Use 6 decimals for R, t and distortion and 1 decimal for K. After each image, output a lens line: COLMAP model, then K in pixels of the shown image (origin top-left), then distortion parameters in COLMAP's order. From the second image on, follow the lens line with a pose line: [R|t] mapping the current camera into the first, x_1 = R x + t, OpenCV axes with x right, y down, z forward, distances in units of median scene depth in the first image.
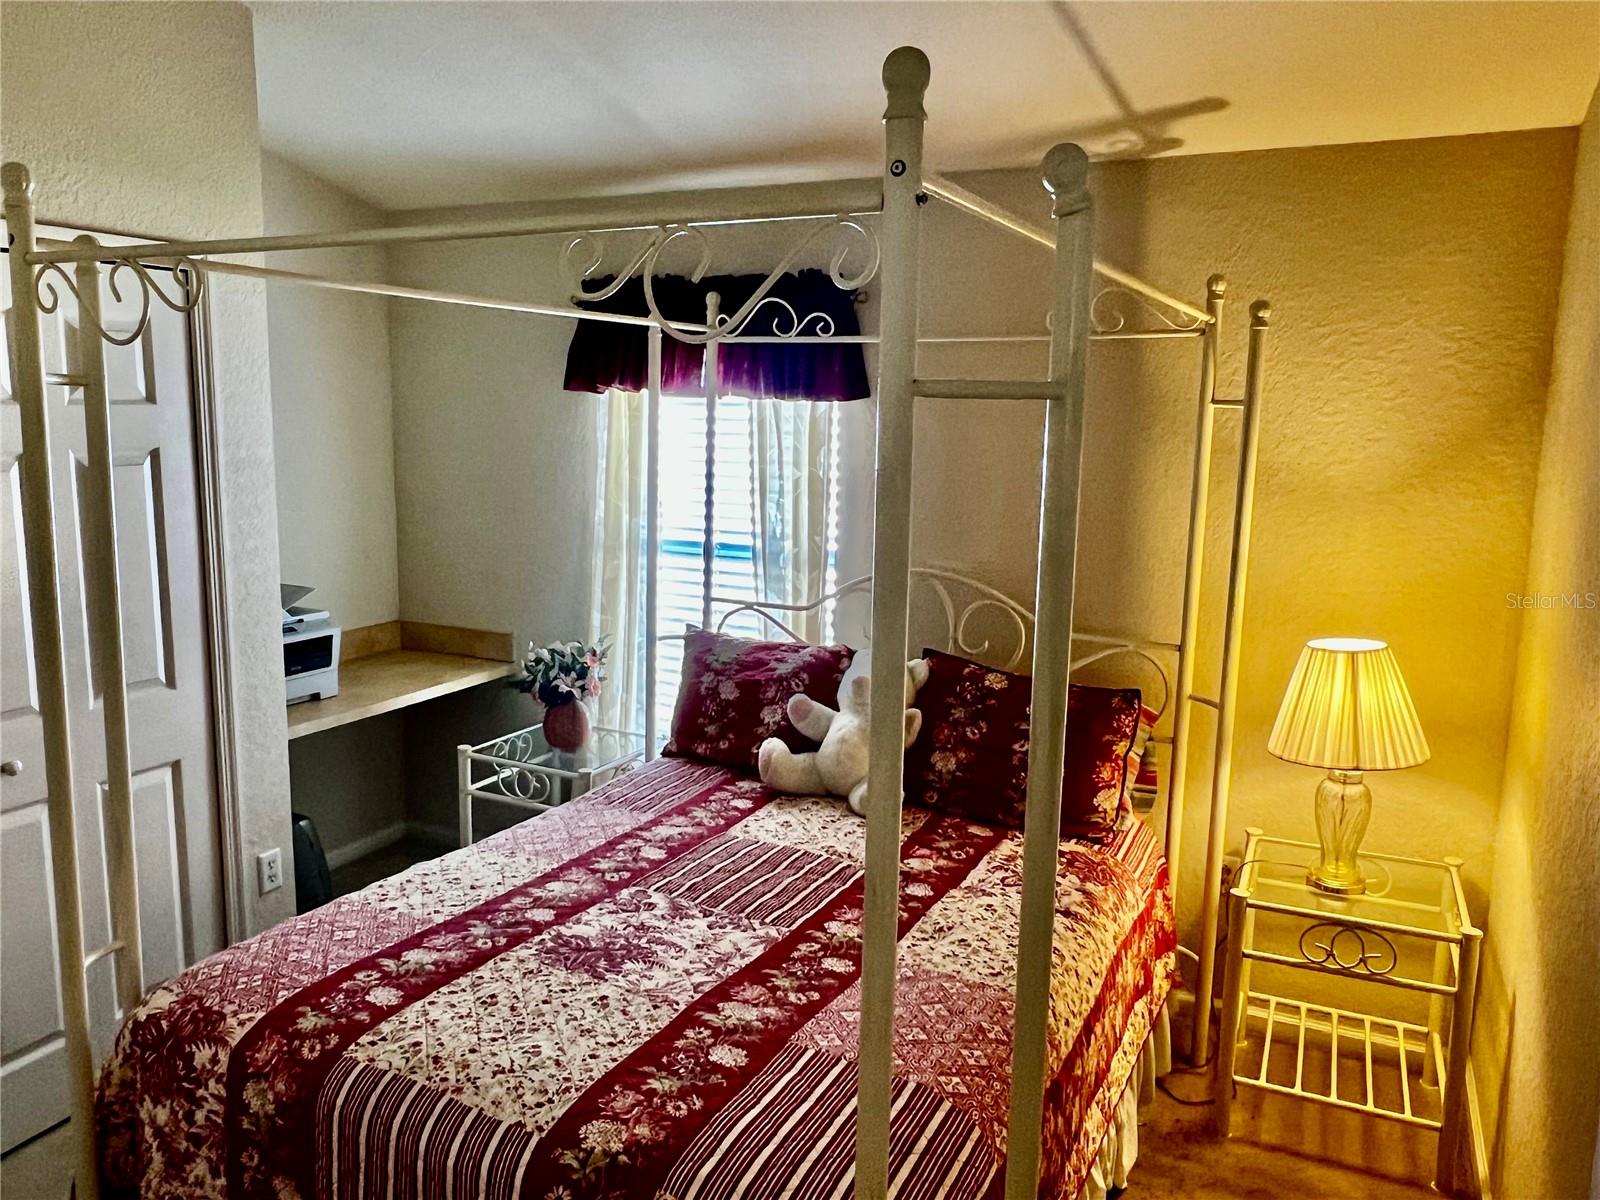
lens RADIAL K [[1187.6, 0, 783.2], [0, 1187.6, 572.4], [0, 0, 1]] dist [-0.000094, -0.009366]
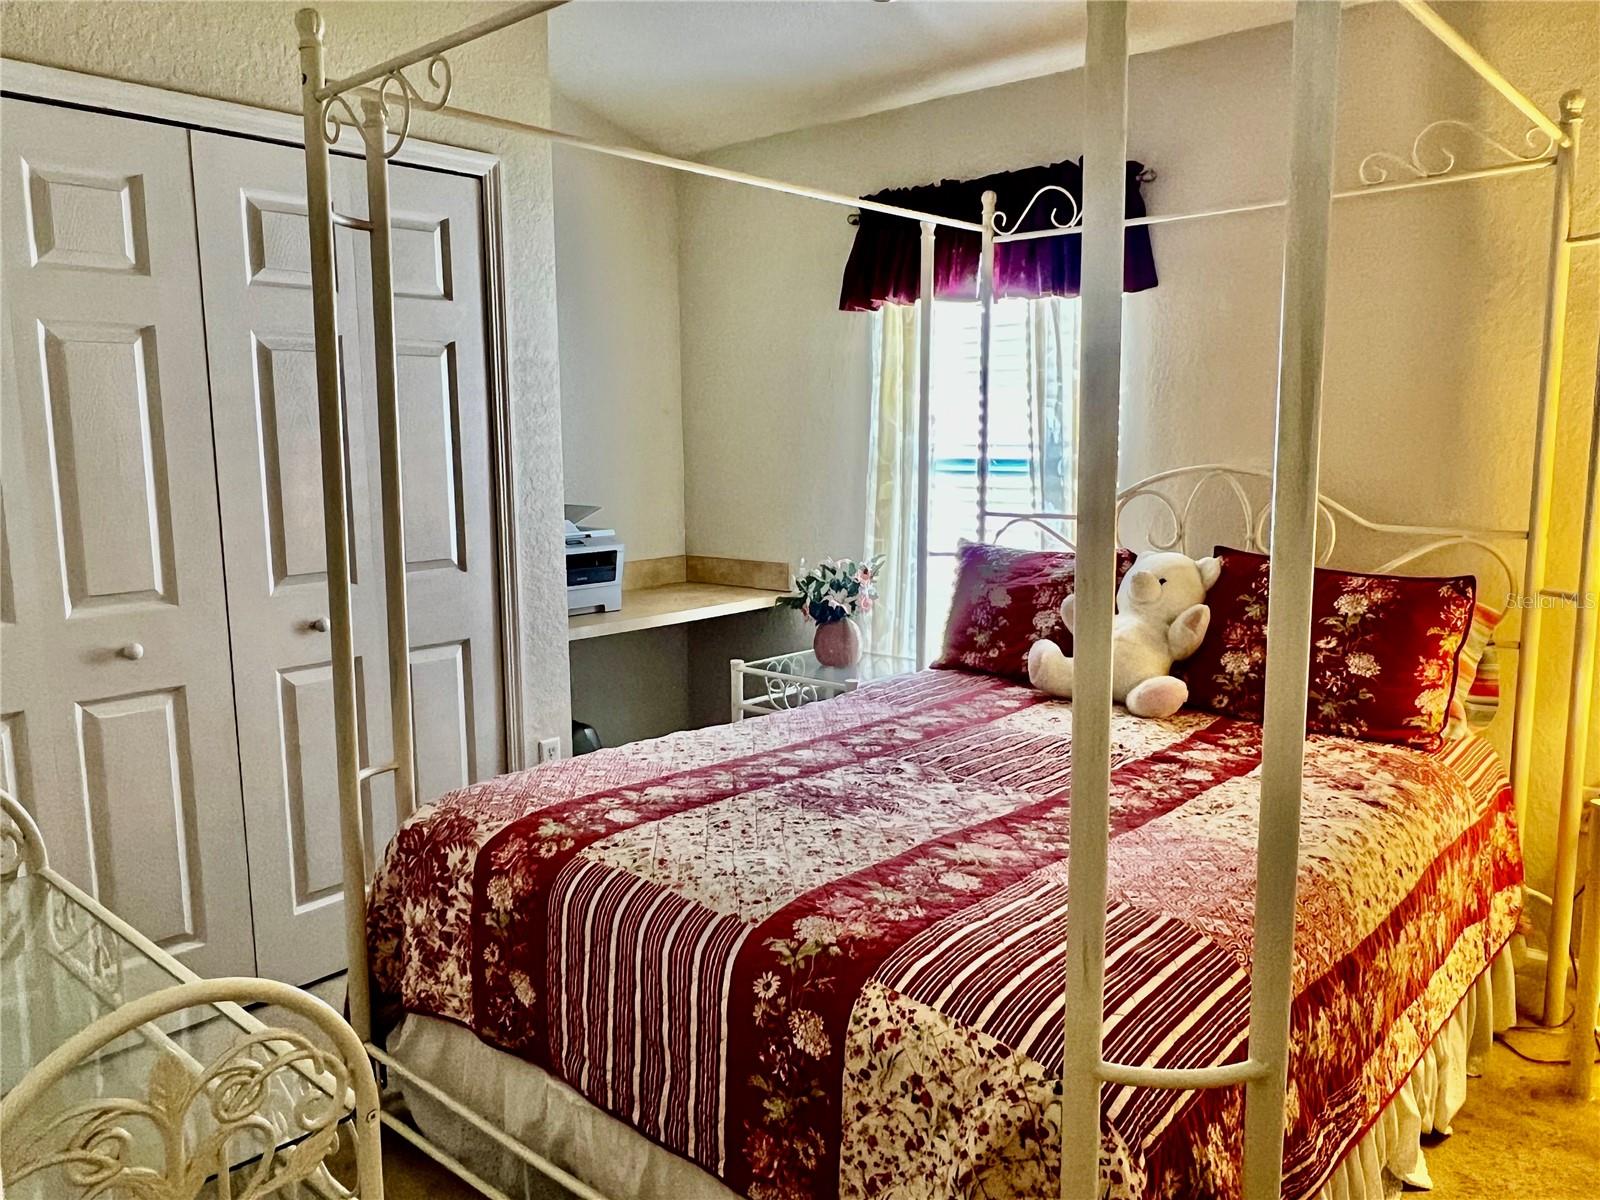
lens RADIAL K [[1187.6, 0, 799.9], [0, 1187.6, 598.6], [0, 0, 1]] dist [-0.000094, -0.009366]
pose [[0.968265, 0.005616, -0.249862, 0.044423], [-0.011068, 0.999730, -0.020419, 0.146976], [0.249680, 0.022536, 0.968066, 0.048316]]
